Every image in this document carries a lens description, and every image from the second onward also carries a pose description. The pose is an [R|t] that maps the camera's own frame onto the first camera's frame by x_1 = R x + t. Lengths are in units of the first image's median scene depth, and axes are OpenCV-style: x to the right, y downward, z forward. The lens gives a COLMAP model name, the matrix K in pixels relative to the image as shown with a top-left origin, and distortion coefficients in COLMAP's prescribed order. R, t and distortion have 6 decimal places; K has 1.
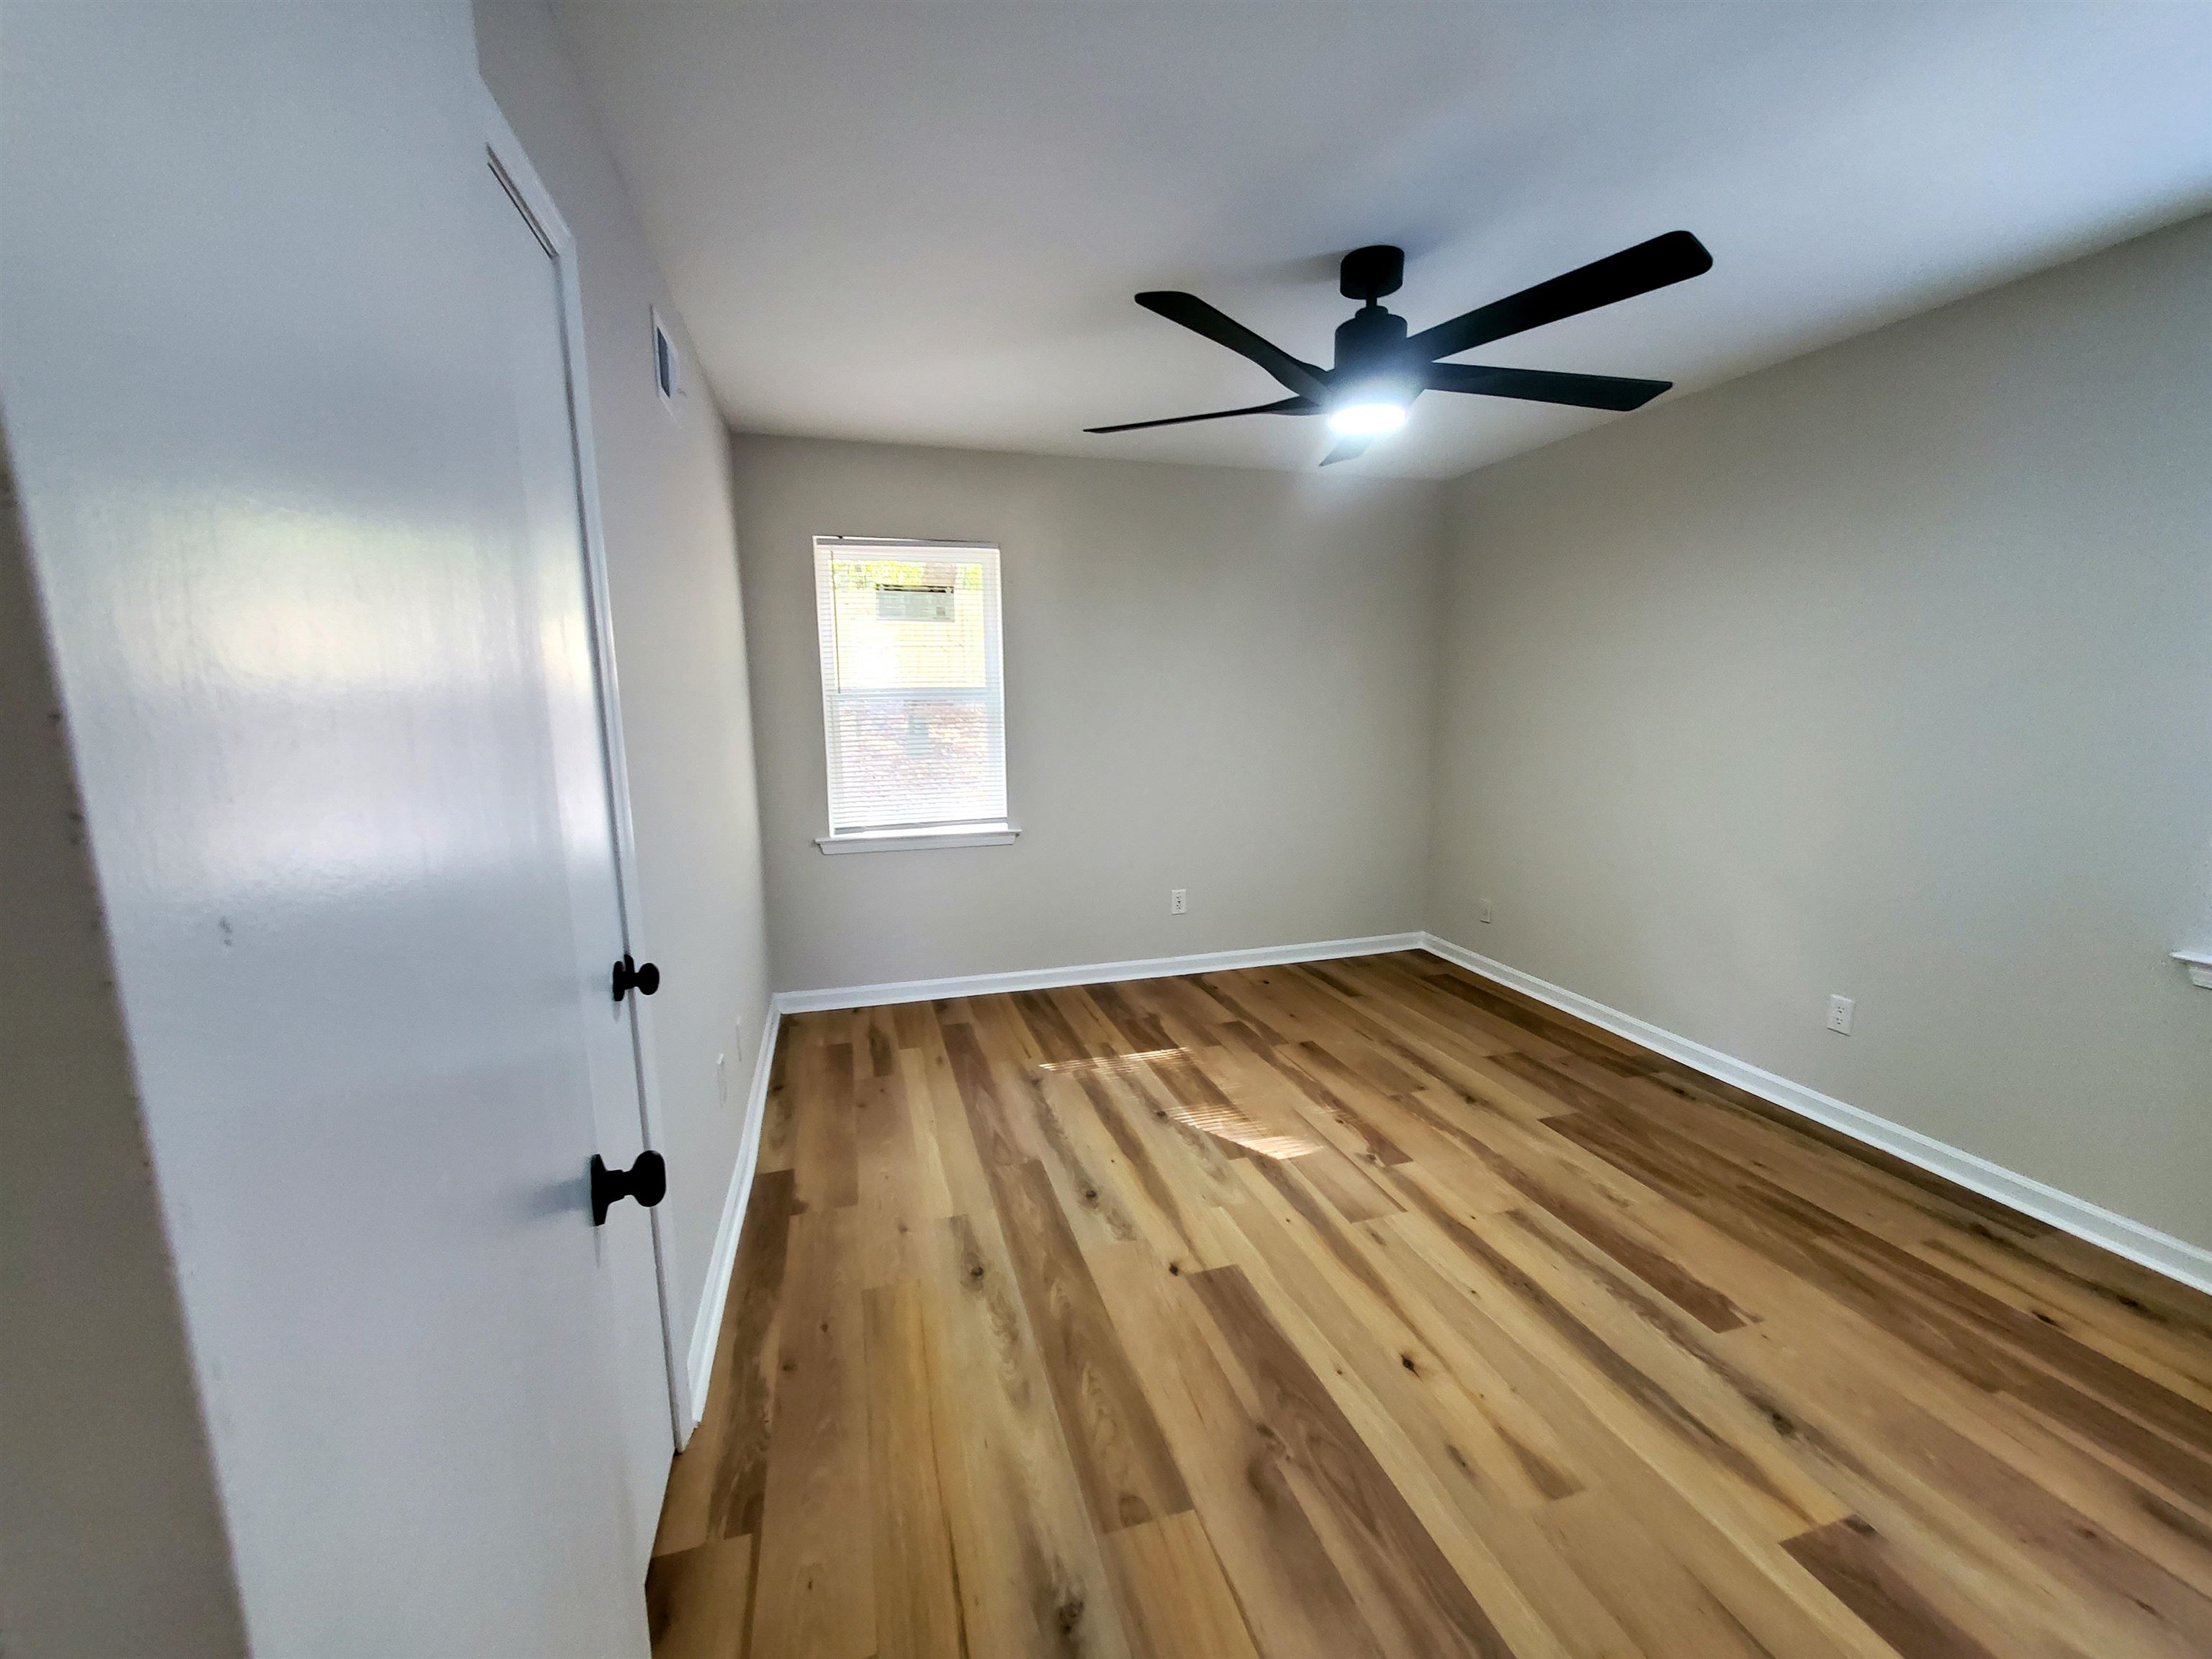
lens RADIAL K [[882.3, 0, 1098.4], [0, 882.3, 842.2], [0, 0, 1]] dist [0.000477, -0.000470]
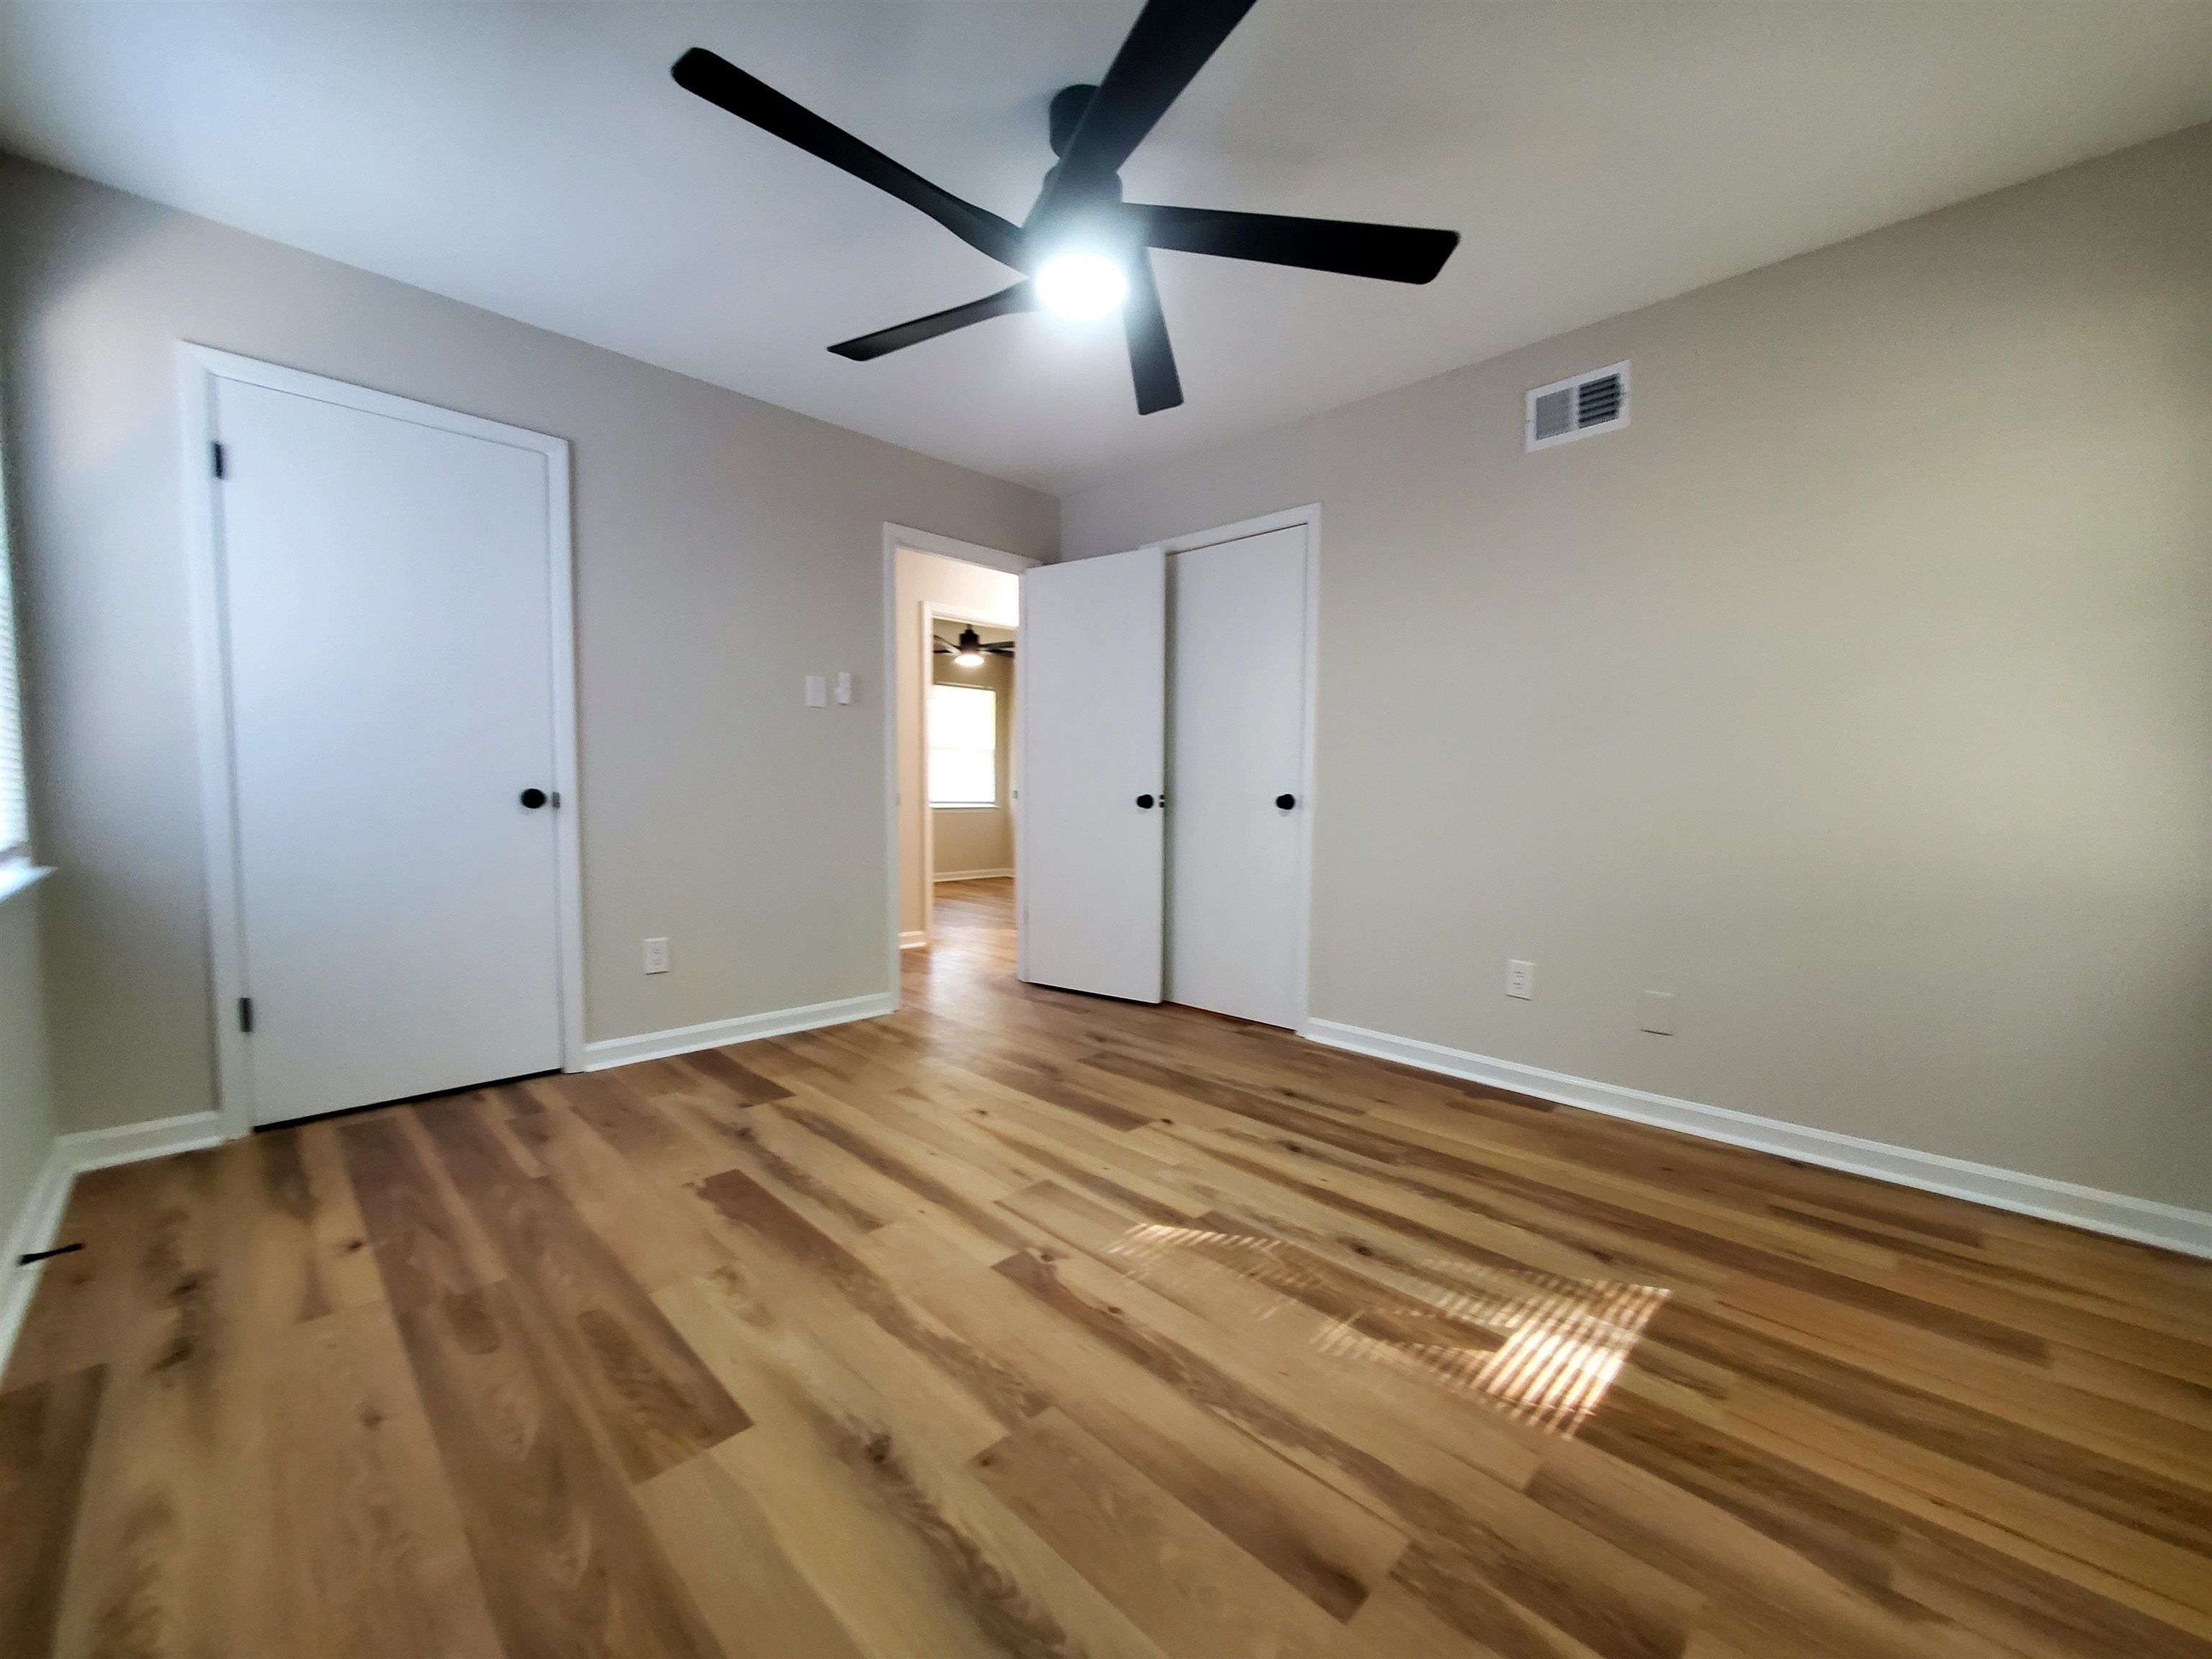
lens RADIAL K [[882.3, 0, 1098.4], [0, 882.3, 842.2], [0, 0, 1]] dist [0.000477, -0.000470]
pose [[-0.878114, 0.027836, -0.477641, 0.681152], [-0.084276, 0.973699, 0.211680, -0.129416], [0.470970, 0.226133, -0.852673, 1.753661]]
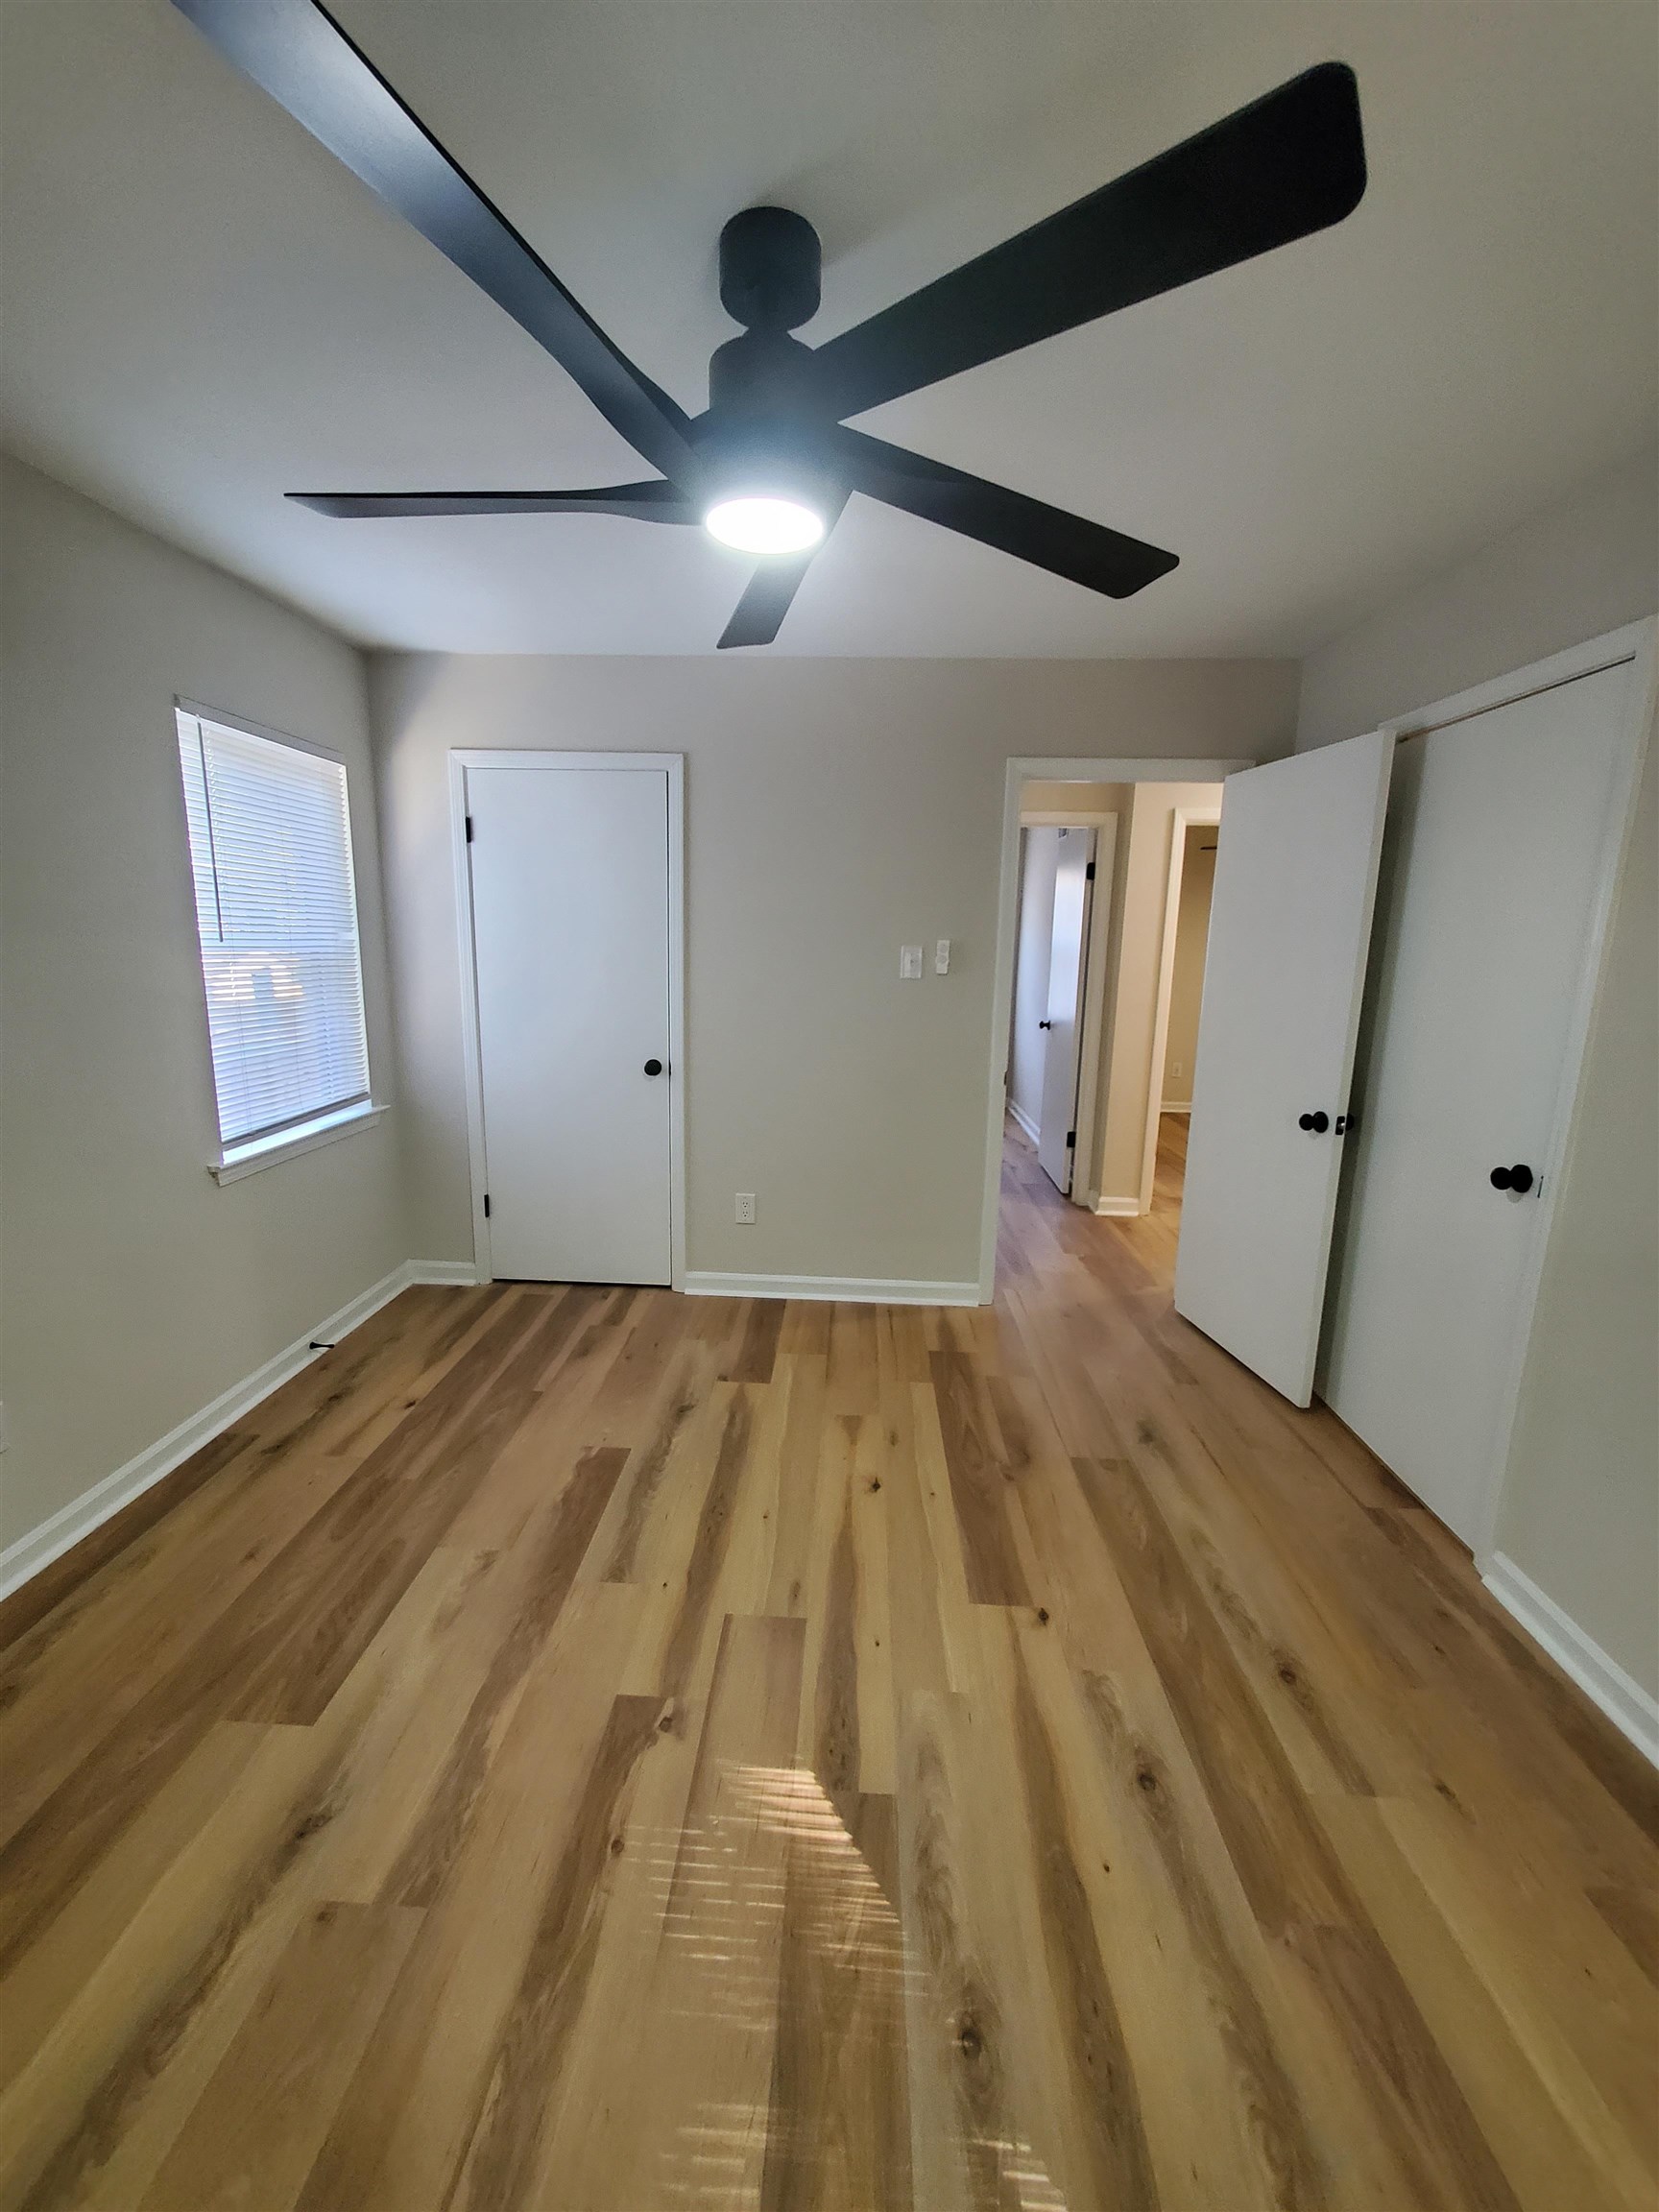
lens RADIAL K [[878.1, 0, 810.4], [0, 878.1, 1097.2], [0, 0, 1]] dist [-0.001081, -0.000606]
pose [[-0.942733, -0.069381, 0.326253, 0.050196], [0.045606, 0.942129, 0.332134, -0.292935], [-0.330417, 0.327993, -0.885012, 1.557602]]
